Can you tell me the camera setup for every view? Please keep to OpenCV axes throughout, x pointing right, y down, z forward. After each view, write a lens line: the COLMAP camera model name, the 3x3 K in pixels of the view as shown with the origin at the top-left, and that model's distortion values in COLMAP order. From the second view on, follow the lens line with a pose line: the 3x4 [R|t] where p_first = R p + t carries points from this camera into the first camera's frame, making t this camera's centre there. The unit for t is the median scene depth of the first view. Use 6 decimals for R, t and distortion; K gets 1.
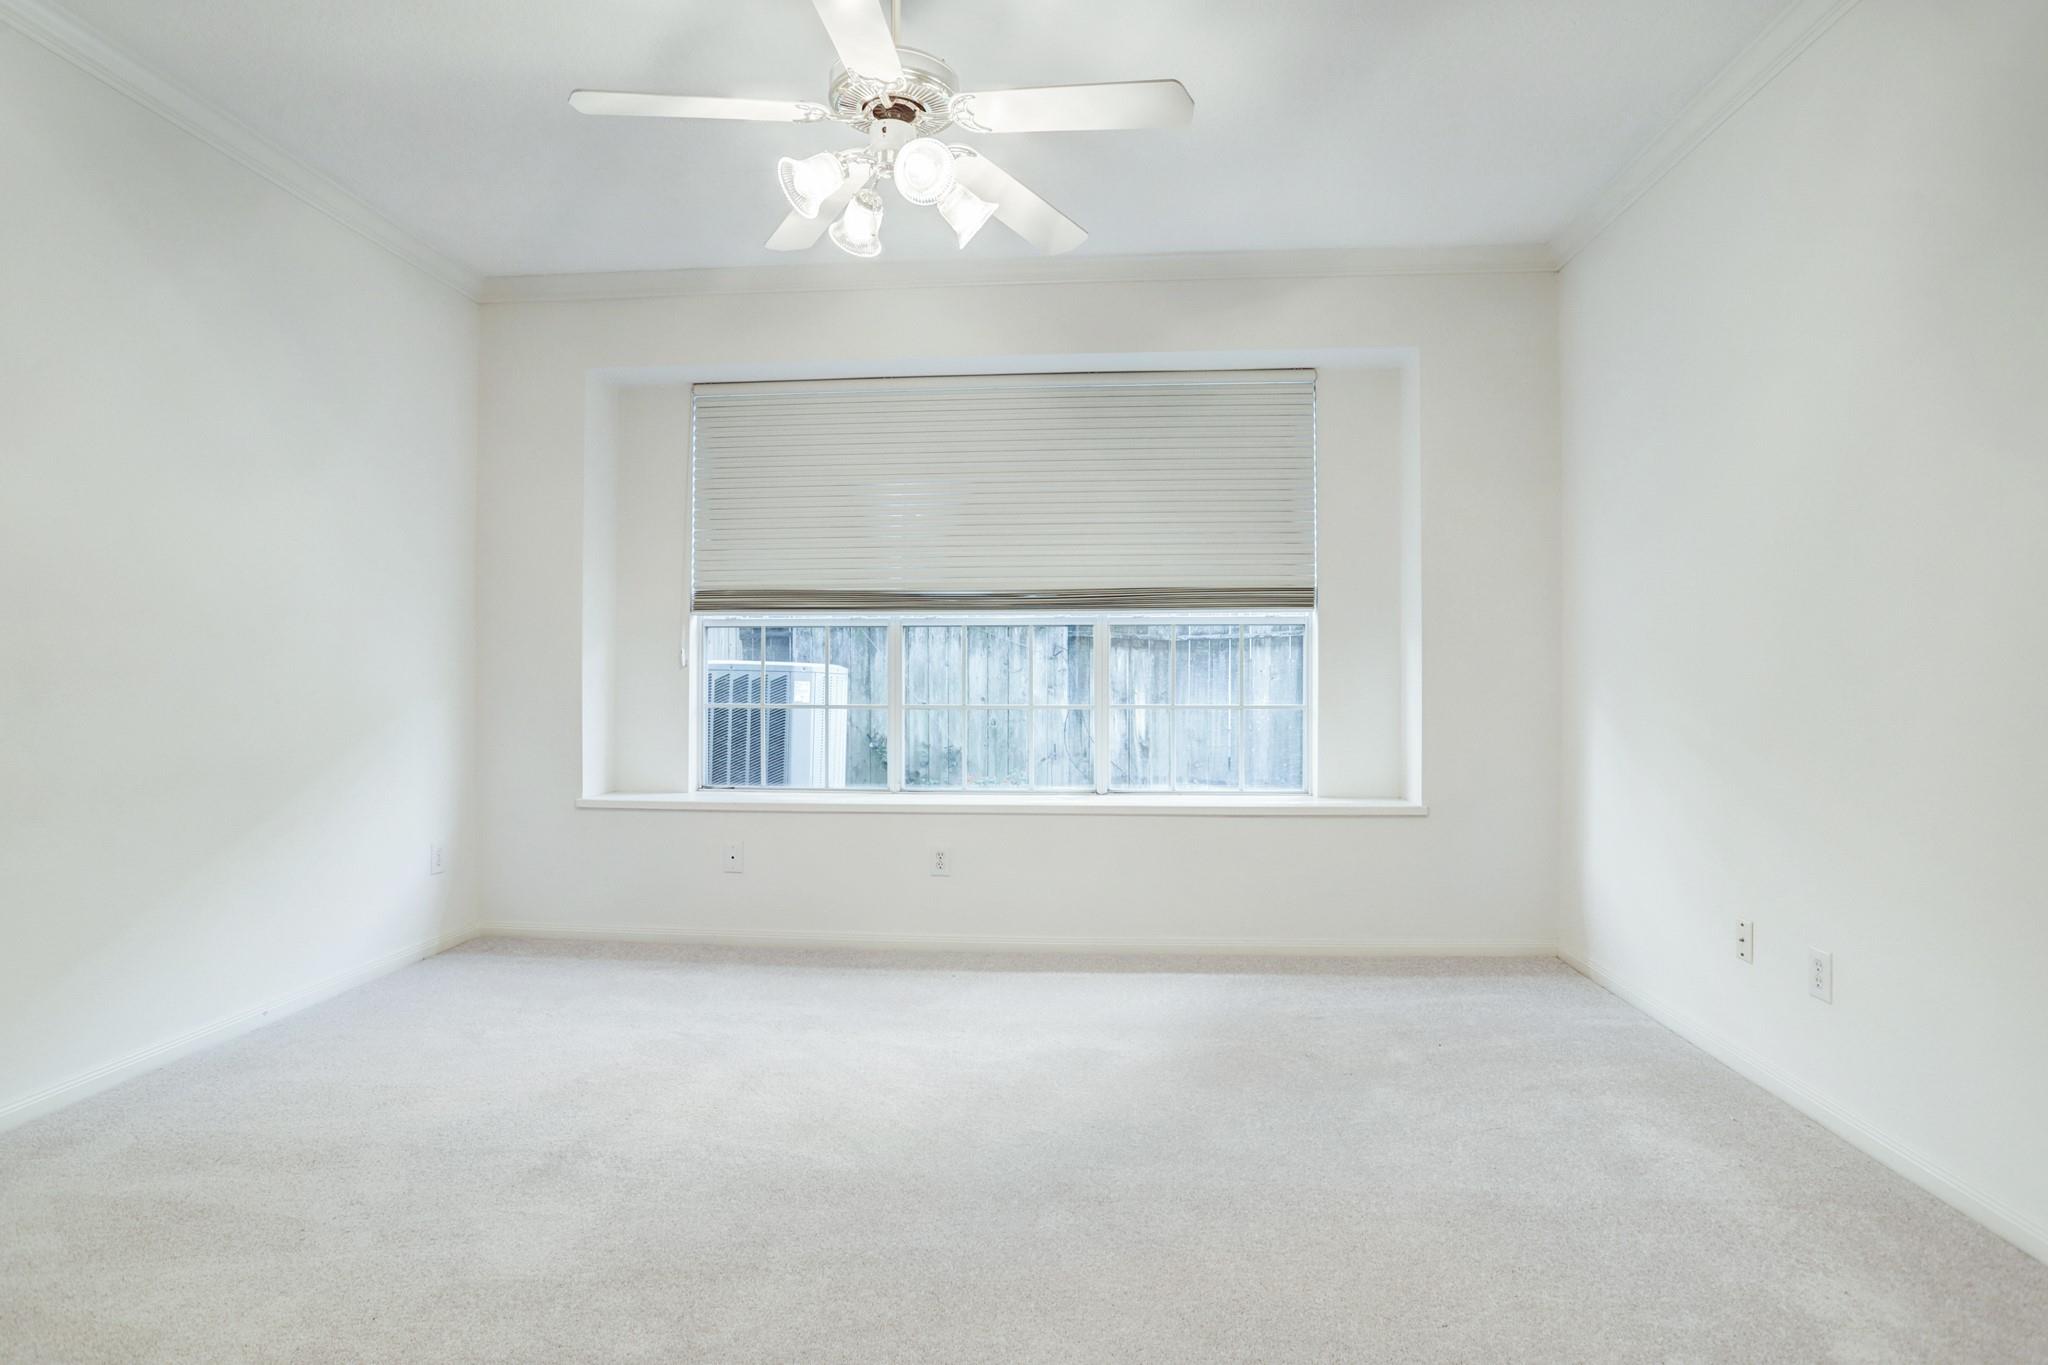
lens RADIAL K [[1068.8, 0, 1009.5], [0, 1068.8, 680.0], [0, 0, 1]] dist [-0.079502, 0.049501]
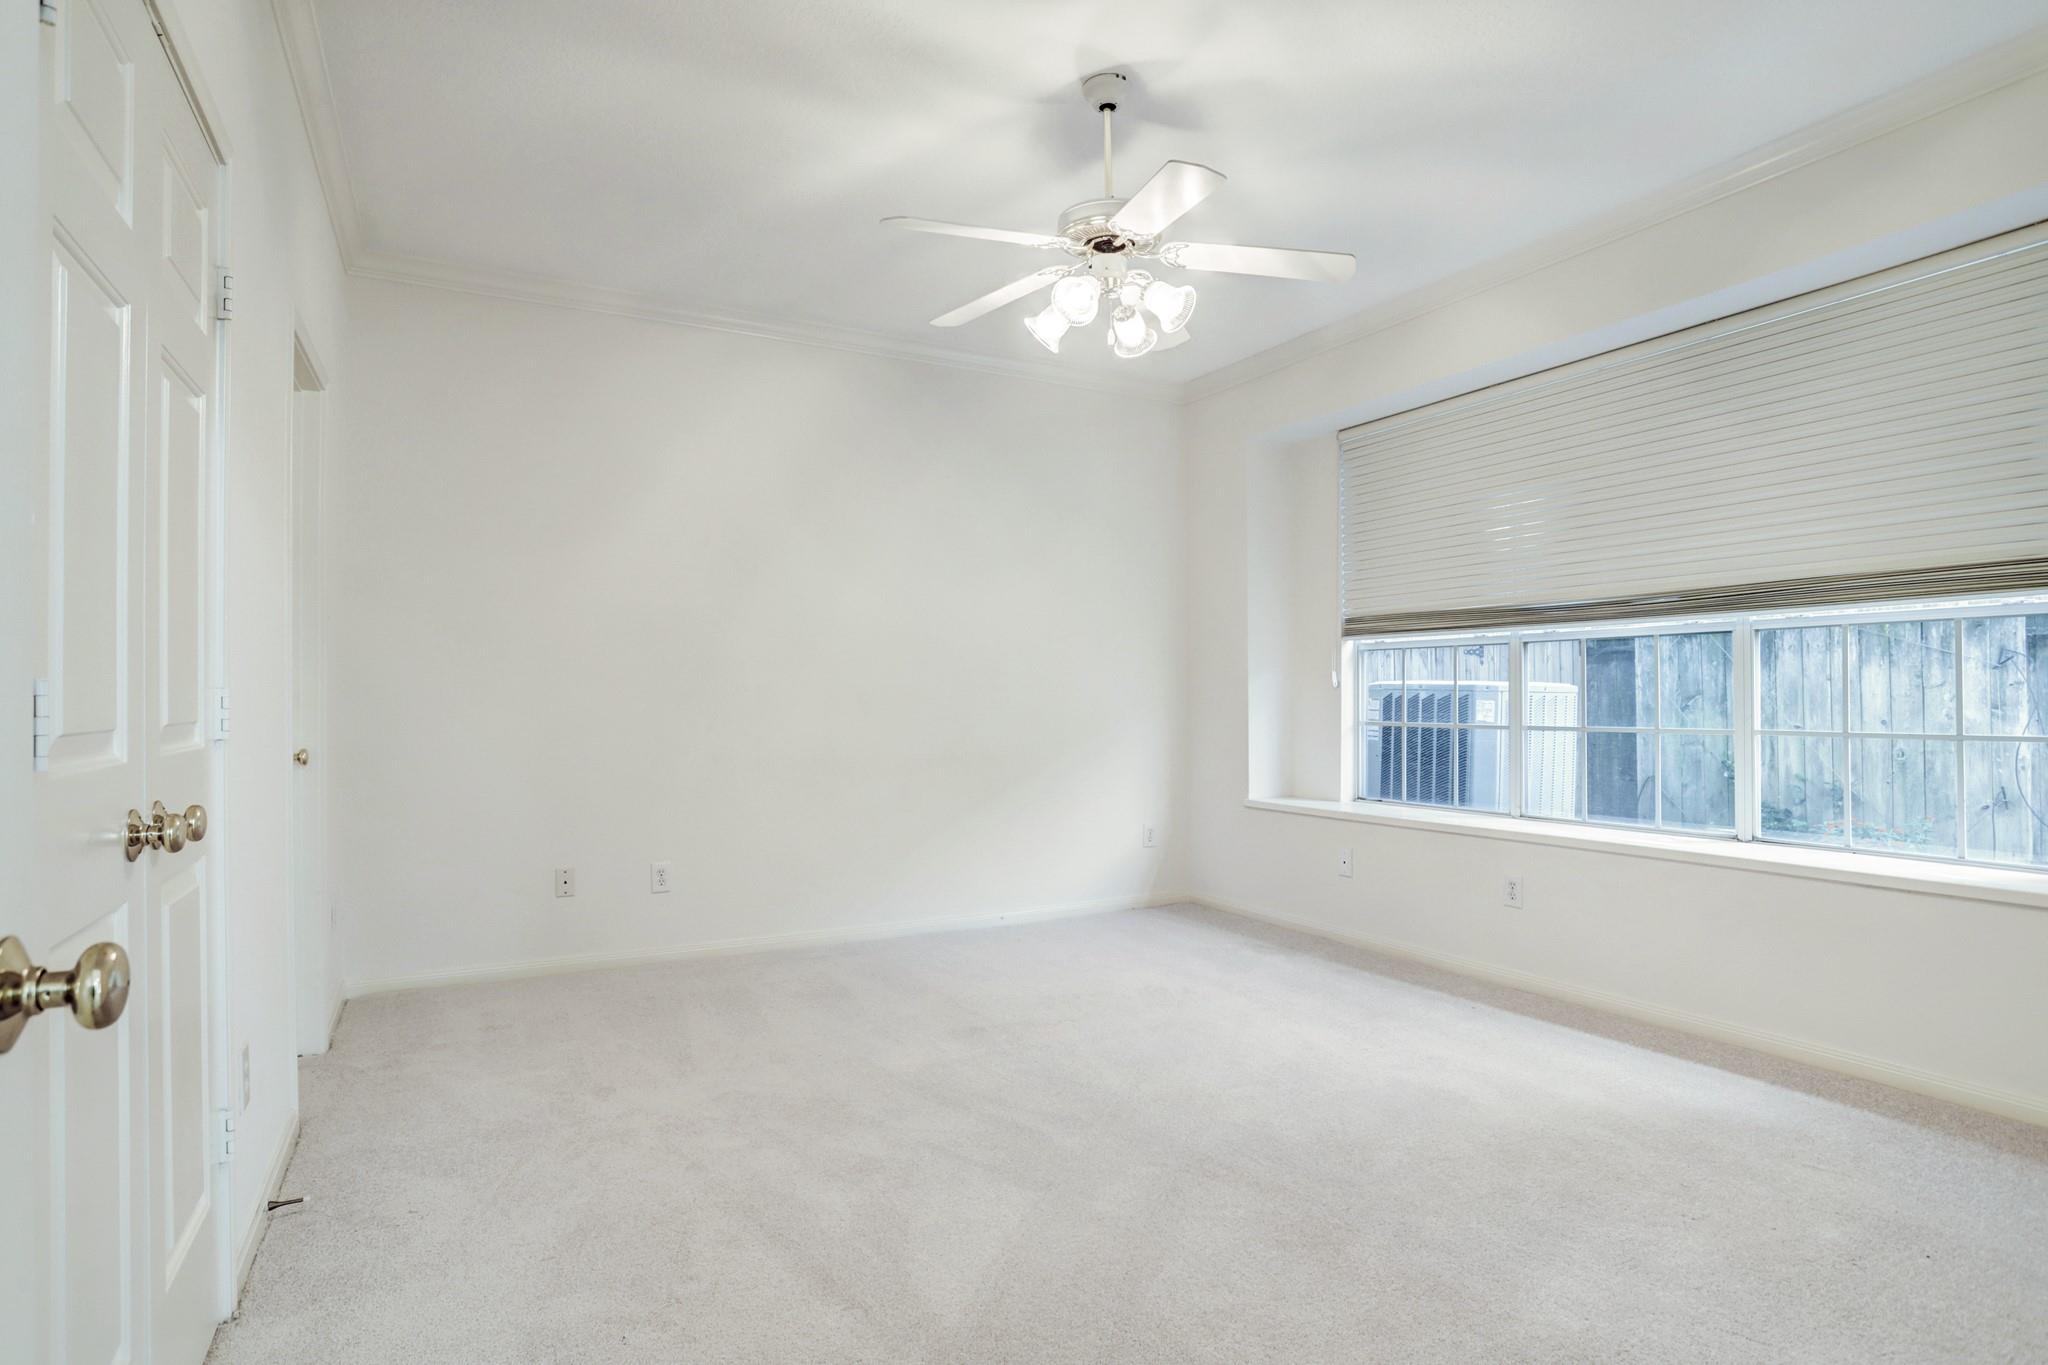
lens RADIAL K [[1068.8, 0, 1009.5], [0, 1068.8, 680.0], [0, 0, 1]] dist [-0.079502, 0.049501]
pose [[0.538963, -0.017605, -0.842145, 0.274198], [0.003046, 0.999816, -0.018952, -0.000476], [0.842324, 0.007649, 0.538917, 0.070554]]
